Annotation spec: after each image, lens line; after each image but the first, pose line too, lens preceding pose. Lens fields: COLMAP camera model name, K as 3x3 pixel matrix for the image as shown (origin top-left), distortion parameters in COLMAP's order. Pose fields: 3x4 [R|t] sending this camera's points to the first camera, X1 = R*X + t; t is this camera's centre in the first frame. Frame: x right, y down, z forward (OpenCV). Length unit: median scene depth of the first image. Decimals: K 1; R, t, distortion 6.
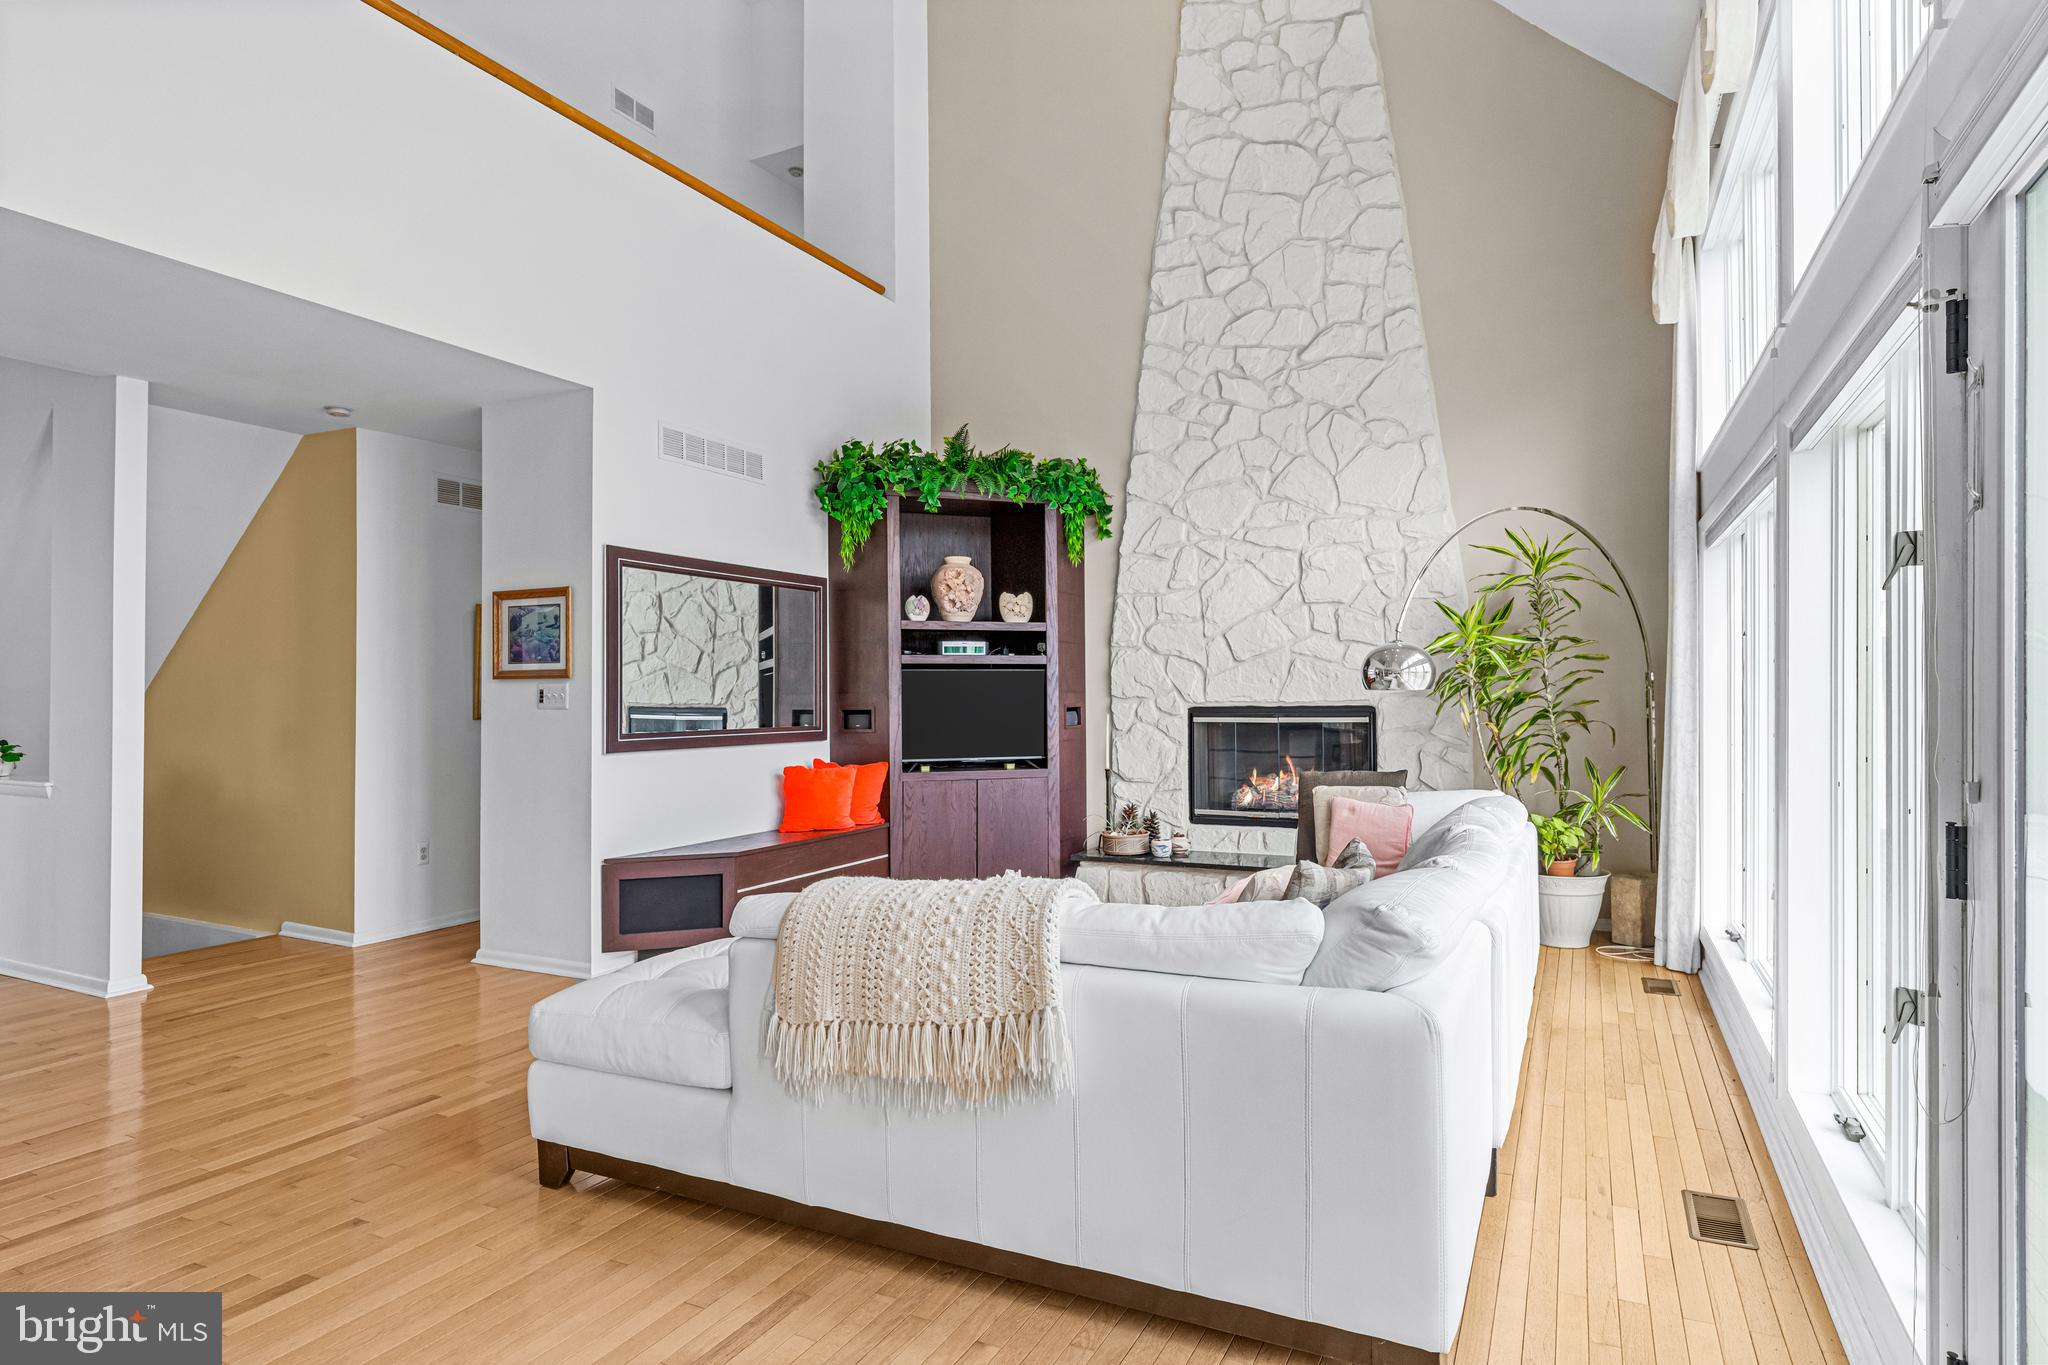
lens RADIAL K [[1113.8, 0, 1021.5], [0, 1113.8, 676.3], [0, 0, 1]] dist [0.002345, -0.000043]
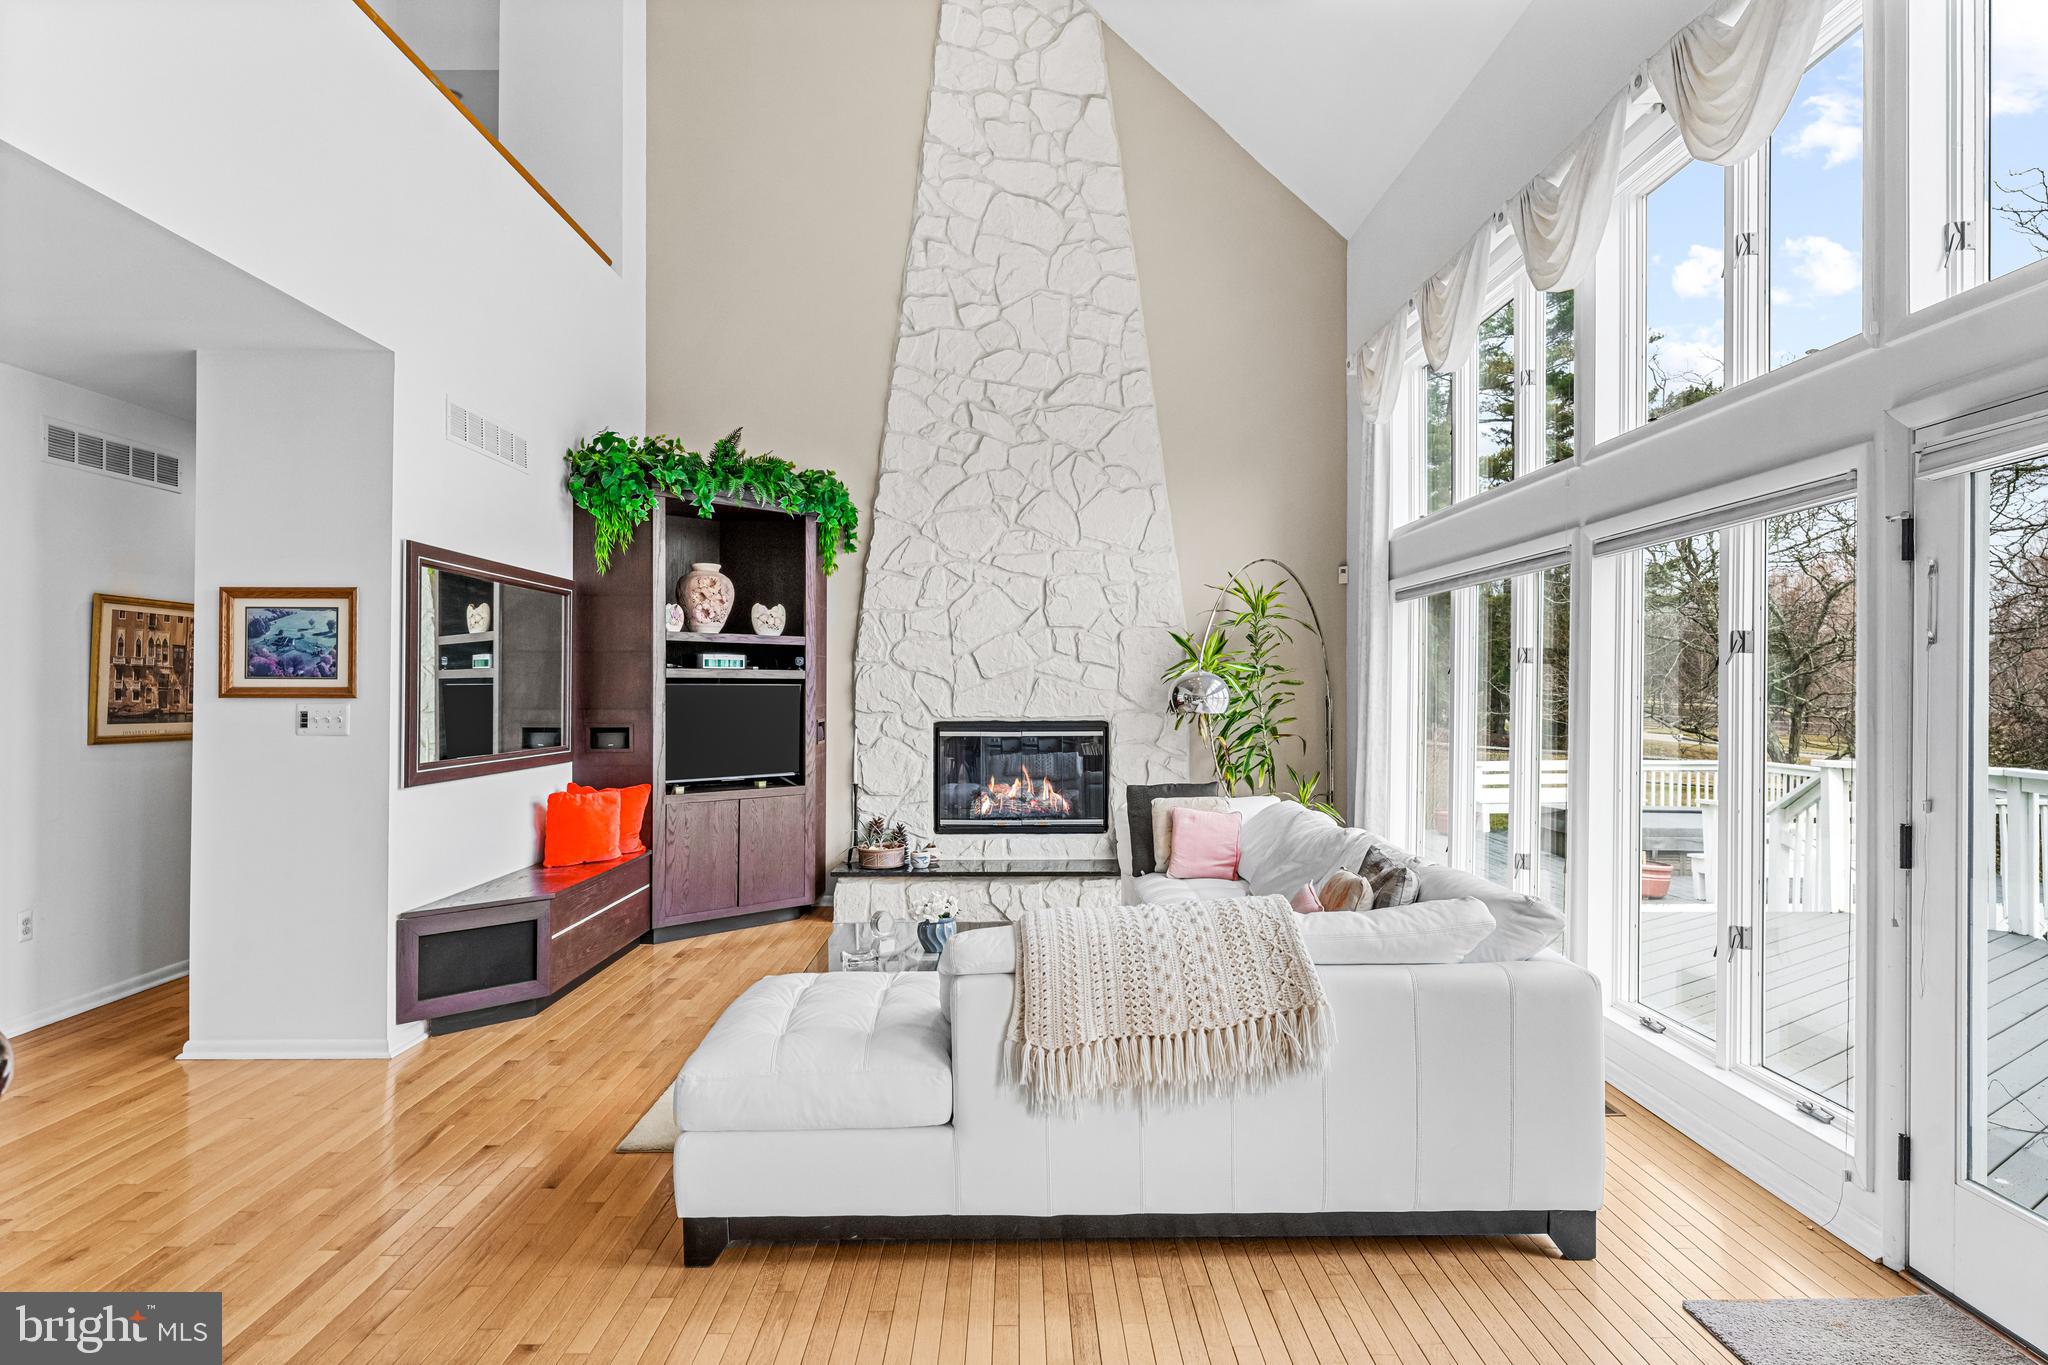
lens RADIAL K [[1151.0, 0, 1024.0], [0, 1151.0, 674.7], [0, 0, 1]] dist [0.001312, 0.000501]
pose [[0.890702, 0.013499, 0.454388, -0.272485], [-0.015015, 0.999887, -0.000270, -0.017826], [-0.454340, -0.006582, 0.890804, 0.009403]]
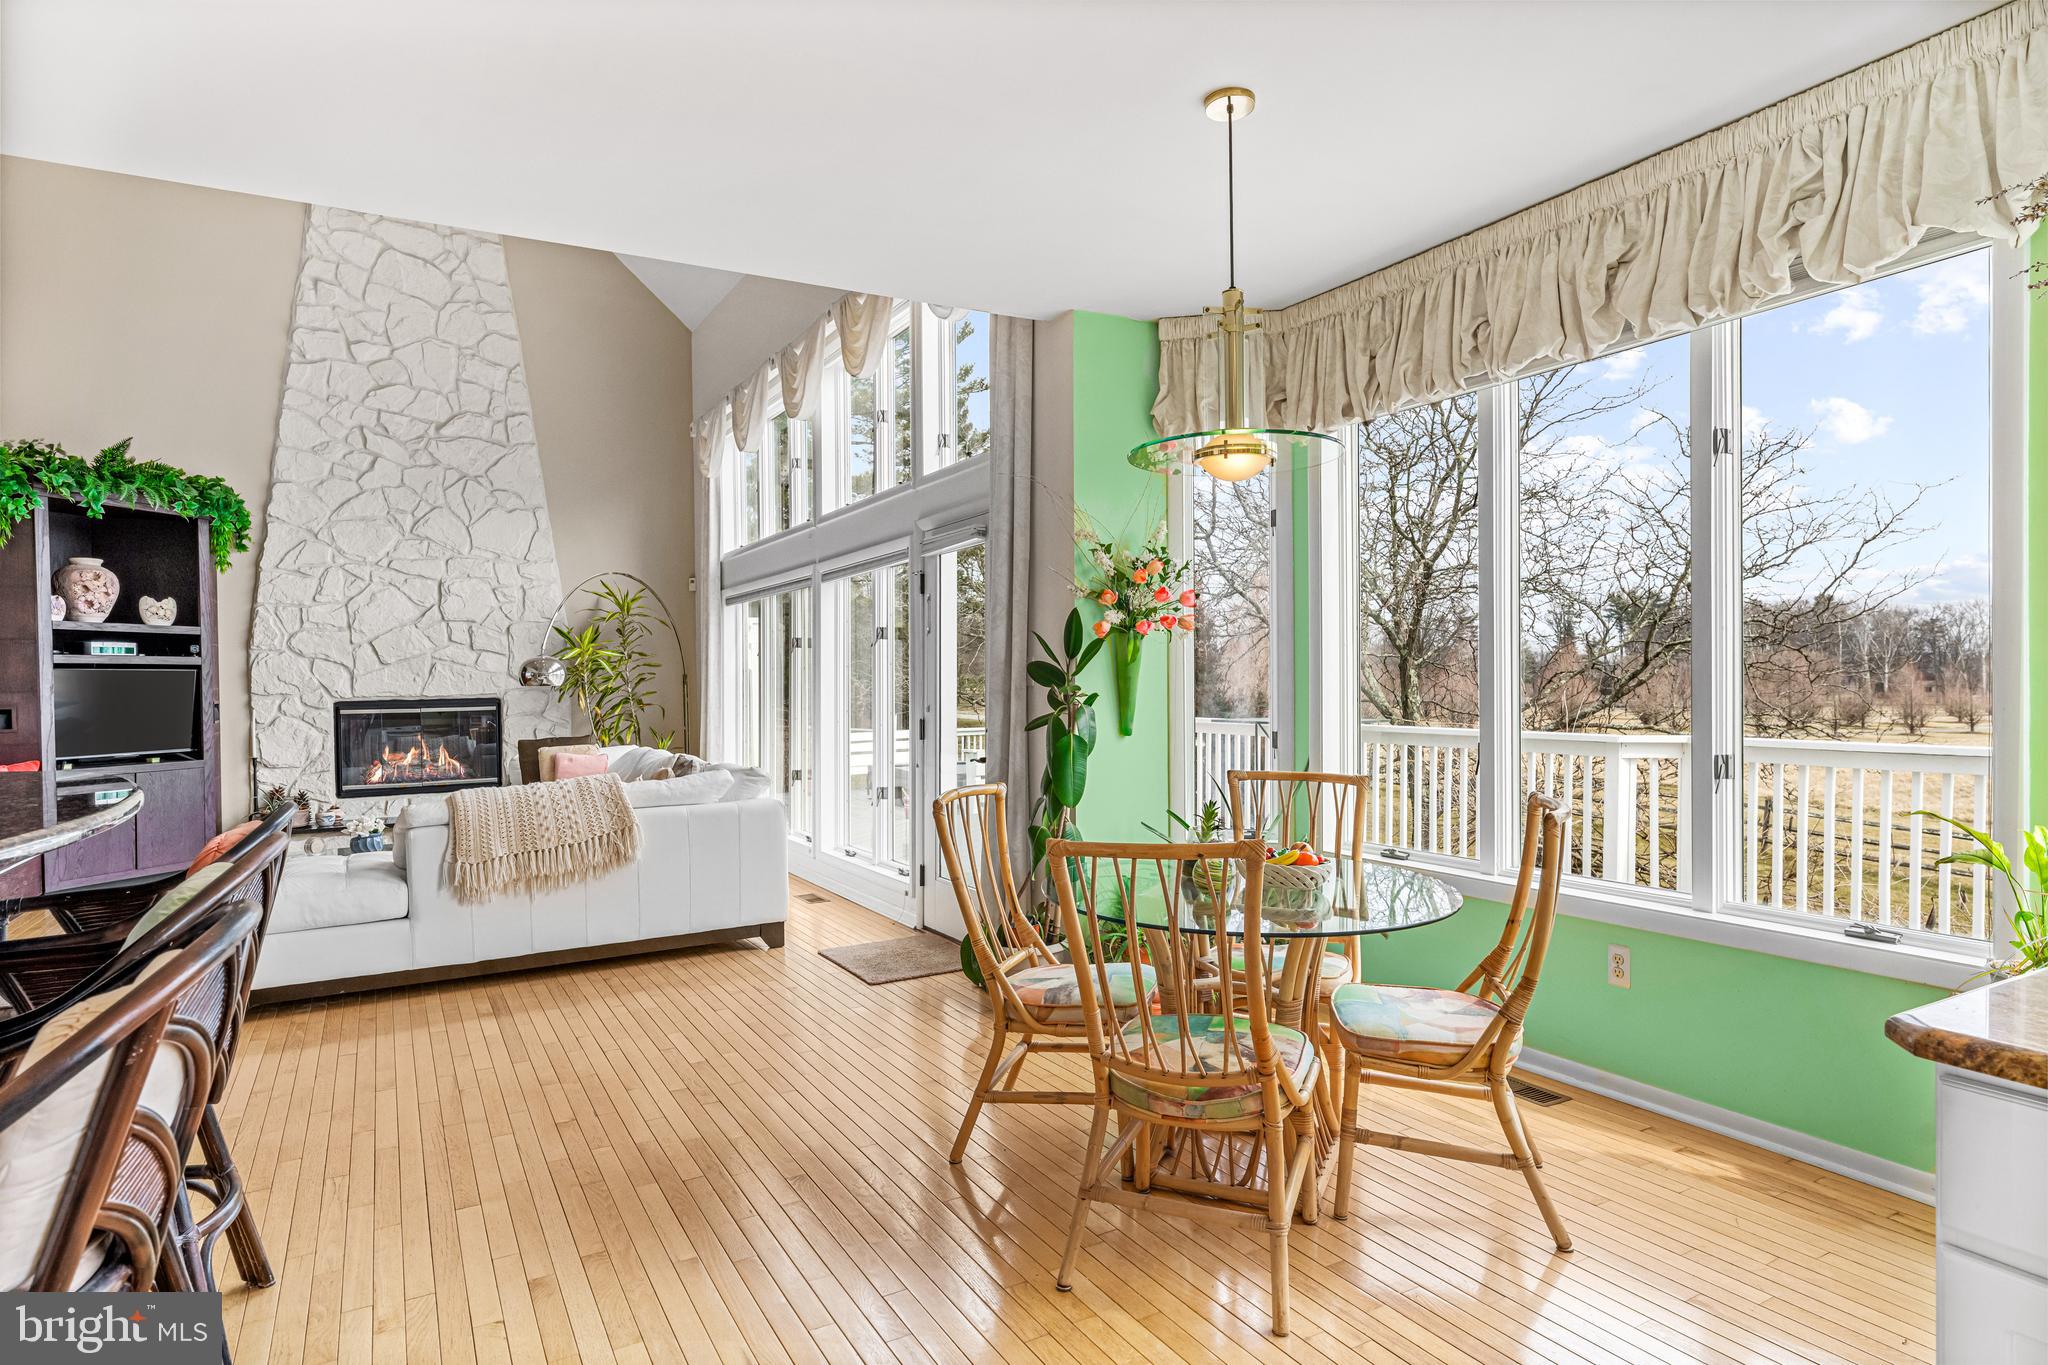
lens RADIAL K [[1131.0, 0, 1029.5], [0, 1131.0, 691.7], [0, 0, 1]] dist [0.003398, 0.000394]
pose [[0.550500, -0.009594, 0.834780, -0.470833], [-0.002567, 0.999910, 0.013184, -0.001314], [-0.834831, -0.009401, 0.550426, -0.303112]]
